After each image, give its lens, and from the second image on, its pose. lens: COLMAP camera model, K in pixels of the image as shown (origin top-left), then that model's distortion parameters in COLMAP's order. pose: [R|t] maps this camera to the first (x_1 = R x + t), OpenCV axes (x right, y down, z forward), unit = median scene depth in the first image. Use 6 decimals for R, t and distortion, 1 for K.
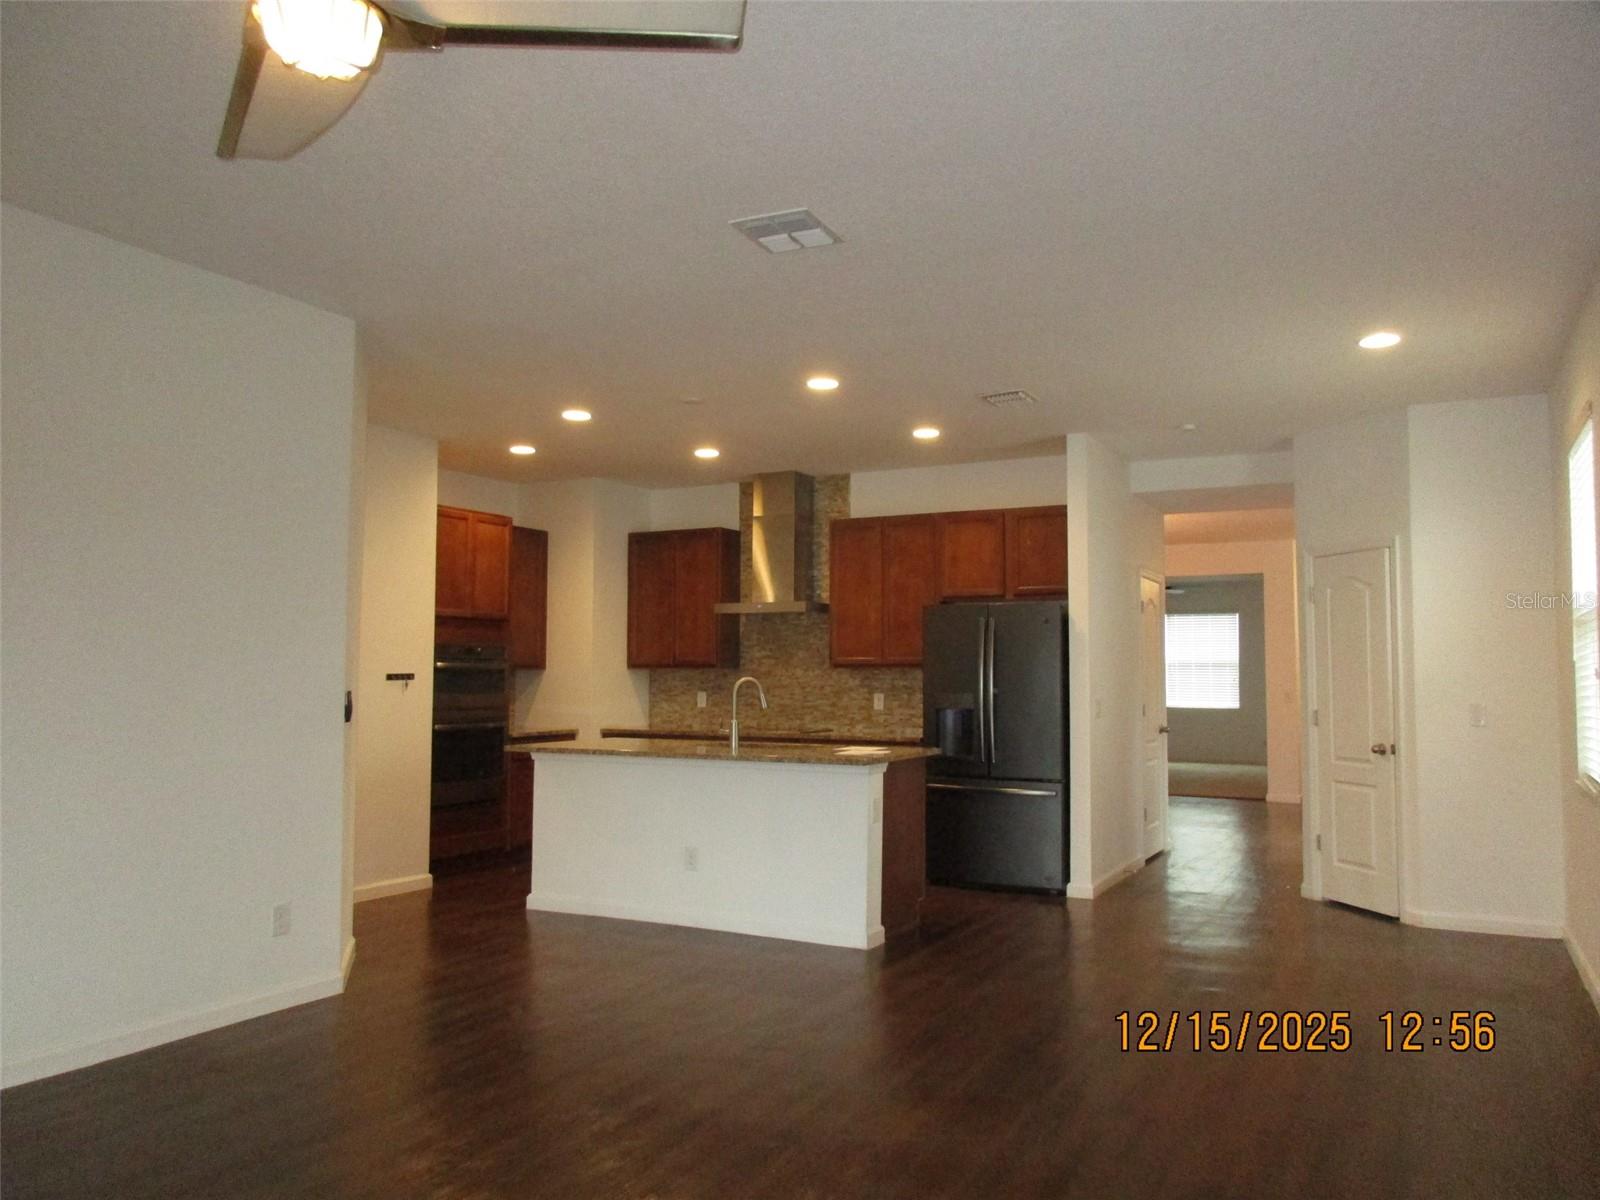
lens RADIAL K [[1198.8, 0, 800.0], [0, 1198.8, 600.0], [0, 0, 1]] dist [0.004169, 0.002407]
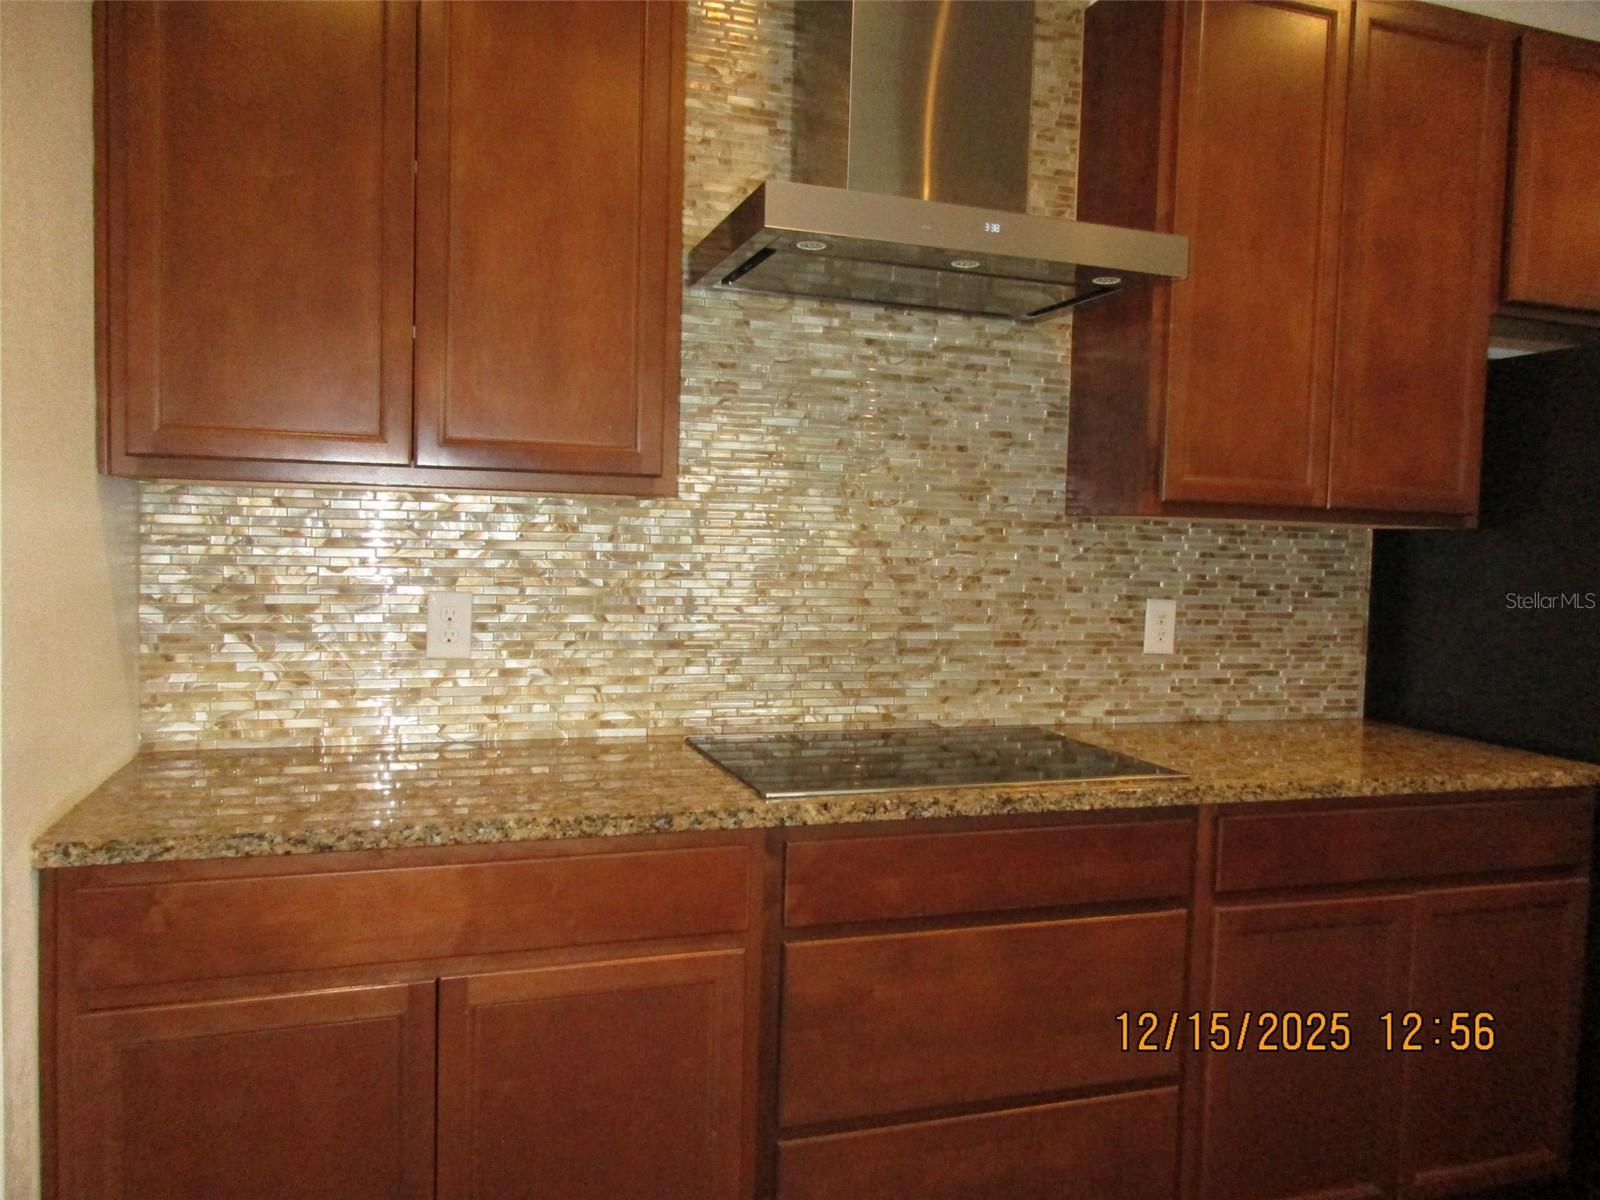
lens RADIAL K [[1198.8, 0, 800.0], [0, 1198.8, 600.0], [0, 0, 1]] dist [0.004169, 0.002407]
pose [[0.679427, -0.023557, 0.733365, -0.222520], [-0.075356, 0.991959, 0.101677, 0.053584], [-0.729863, -0.124346, 0.672189, 0.861431]]
